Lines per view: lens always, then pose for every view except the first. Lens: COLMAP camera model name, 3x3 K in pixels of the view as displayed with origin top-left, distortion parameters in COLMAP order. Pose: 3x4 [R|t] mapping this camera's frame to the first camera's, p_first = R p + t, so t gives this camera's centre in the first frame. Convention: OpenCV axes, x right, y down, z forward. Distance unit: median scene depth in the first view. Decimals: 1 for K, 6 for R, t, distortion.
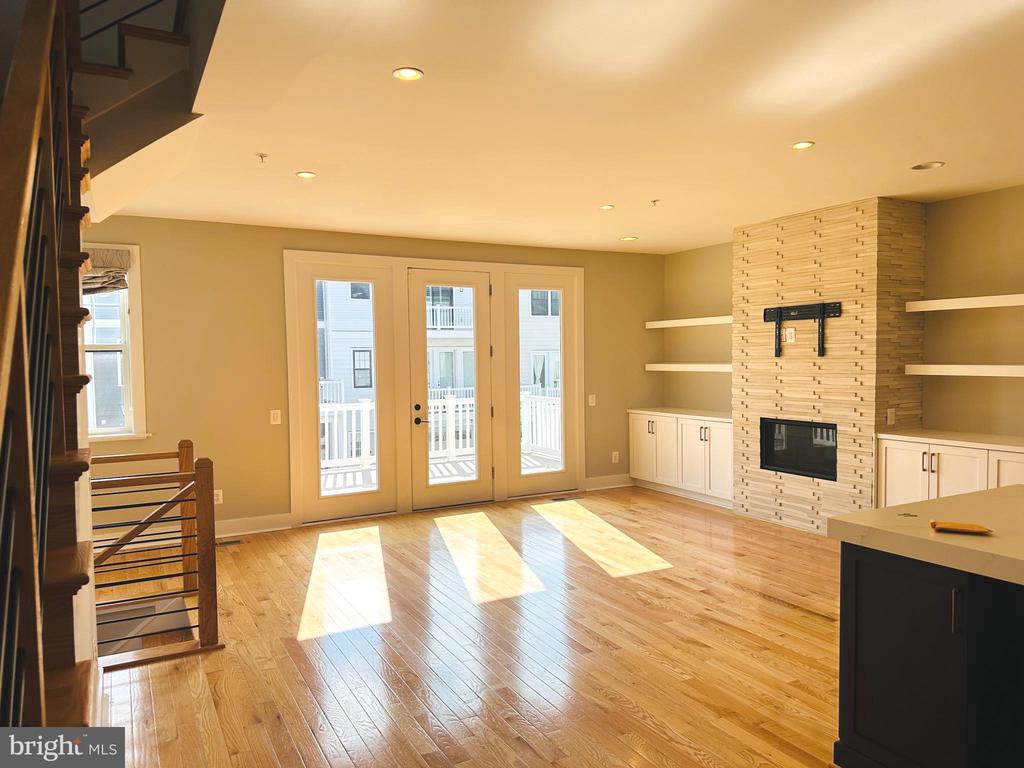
lens RADIAL K [[716.2, 0, 505.7], [0, 716.2, 390.0], [0, 0, 1]] dist [0.178288, -0.332558]
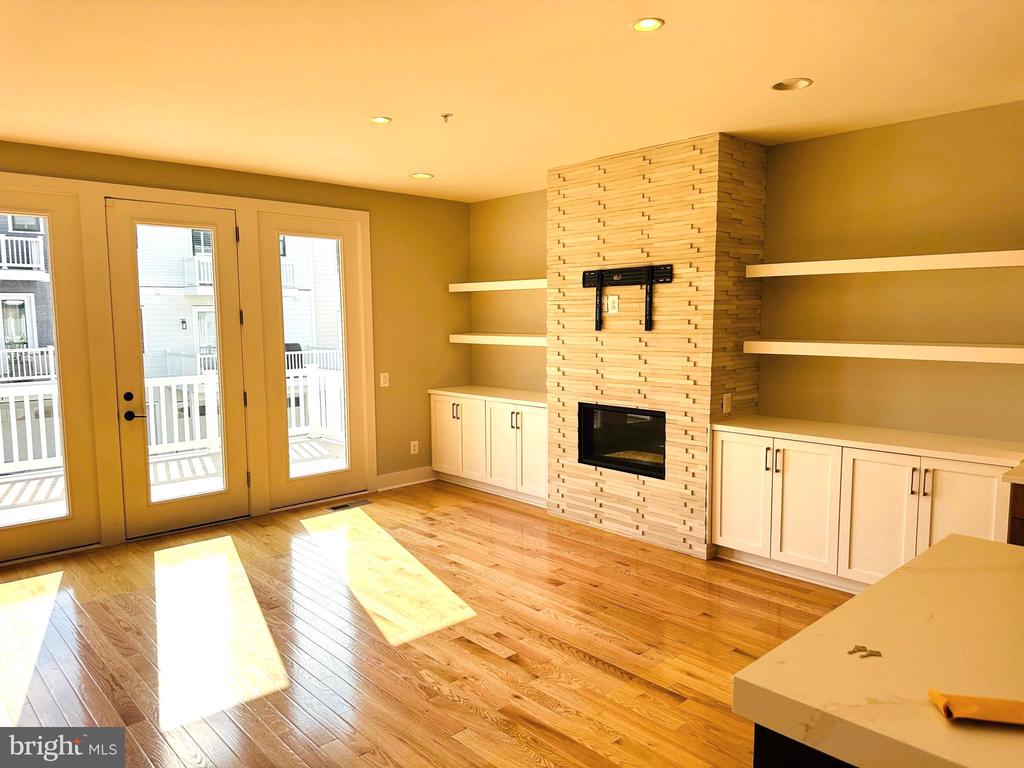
lens RADIAL K [[716.2, 0, 505.7], [0, 716.2, 390.0], [0, 0, 1]] dist [0.178288, -0.332558]
pose [[0.968901, -0.017792, 0.246807, 0.070918], [0.004737, 0.998563, 0.053389, -0.022952], [-0.247402, -0.050560, 0.967593, 0.243882]]
